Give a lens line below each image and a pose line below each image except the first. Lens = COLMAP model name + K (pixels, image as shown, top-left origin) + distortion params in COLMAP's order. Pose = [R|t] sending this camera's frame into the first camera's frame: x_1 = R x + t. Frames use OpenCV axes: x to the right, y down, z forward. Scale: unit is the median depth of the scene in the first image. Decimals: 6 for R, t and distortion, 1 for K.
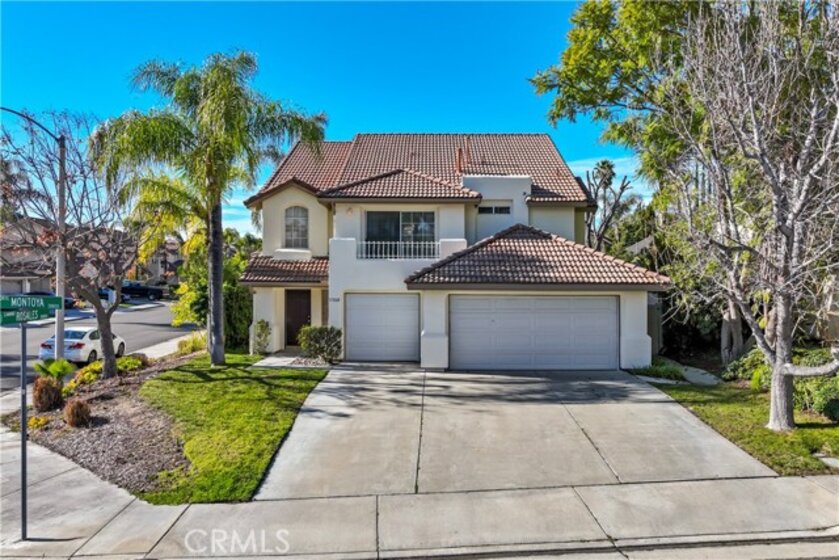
lens RADIAL K [[640.0, 0, 430.0], [0, 640.0, 300.2], [0, 0, 1]] dist [0.004724, 0.008503]
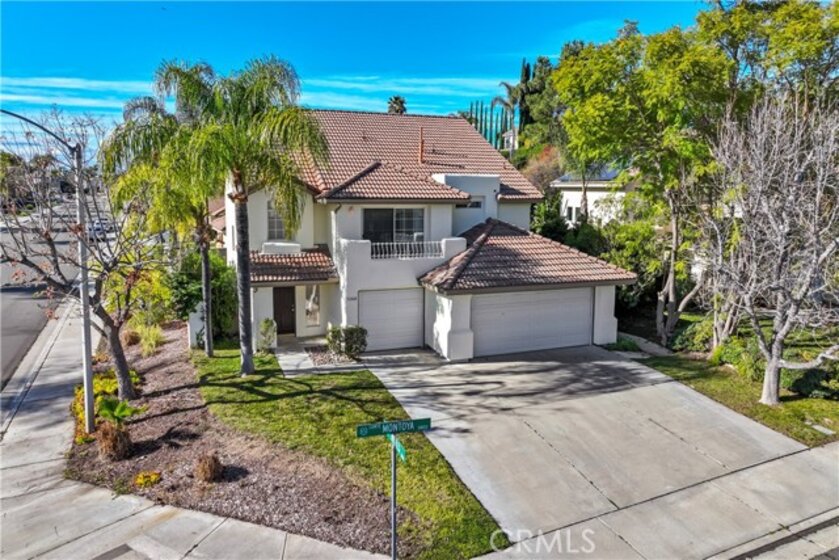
lens RADIAL K [[594.3, 0, 424.3], [0, 594.3, 278.4], [0, 0, 1]] dist [0.009093, 0.005998]
pose [[0.926822, -0.054060, 0.371588, -0.448722], [0.010083, 0.992809, 0.119288, -0.167555], [-0.375365, -0.106812, 0.920702, 0.061623]]
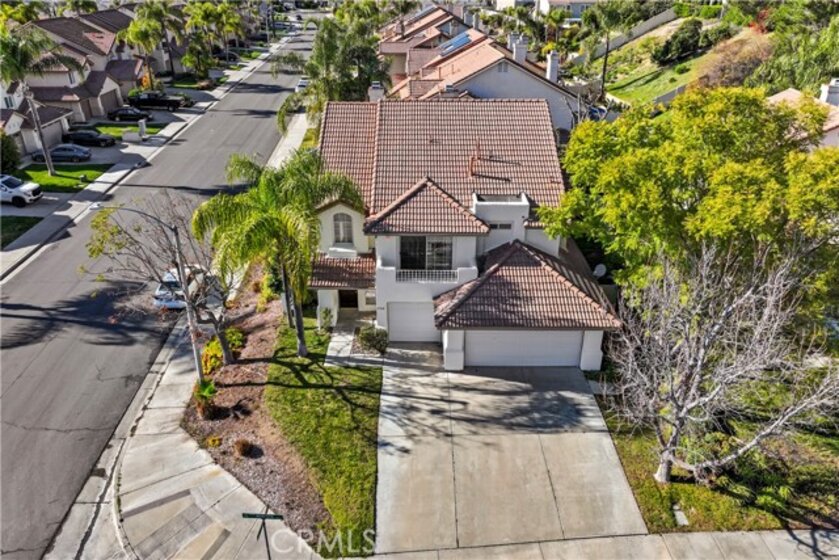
lens RADIAL K [[594.3, 0, 423.8], [0, 594.3, 284.0], [0, 0, 1]] dist [0.009093, 0.005998]
pose [[0.999928, -0.008442, 0.008545, -0.075391], [0.003927, 0.902030, 0.431656, -0.674431], [-0.011352, -0.431592, 0.901998, -0.155385]]
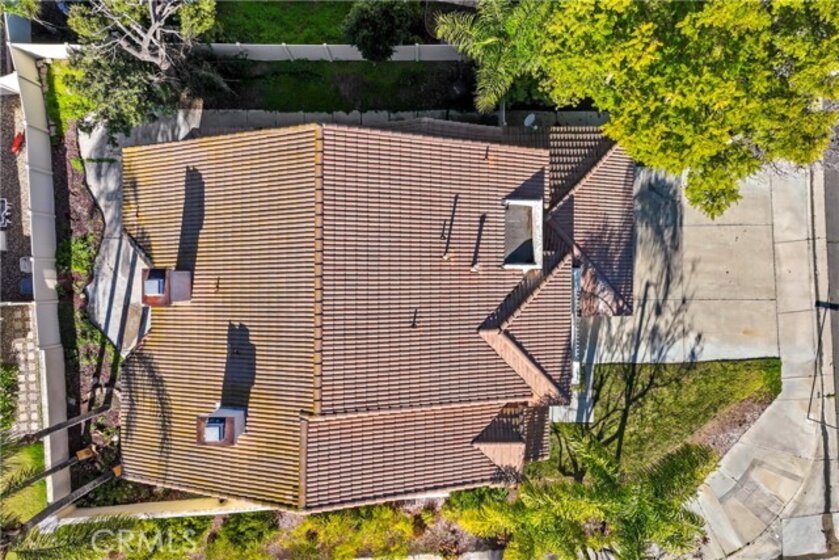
lens RADIAL K [[594.3, 0, 413.8], [0, 594.3, 274.3], [0, 0, 1]] dist [0.009093, 0.005998]
pose [[0.000990, -0.999881, 0.015397, 0.026441], [0.000011, 0.015397, 0.999881, -1.312734], [-1.000000, -0.000990, 0.000026, 1.469198]]
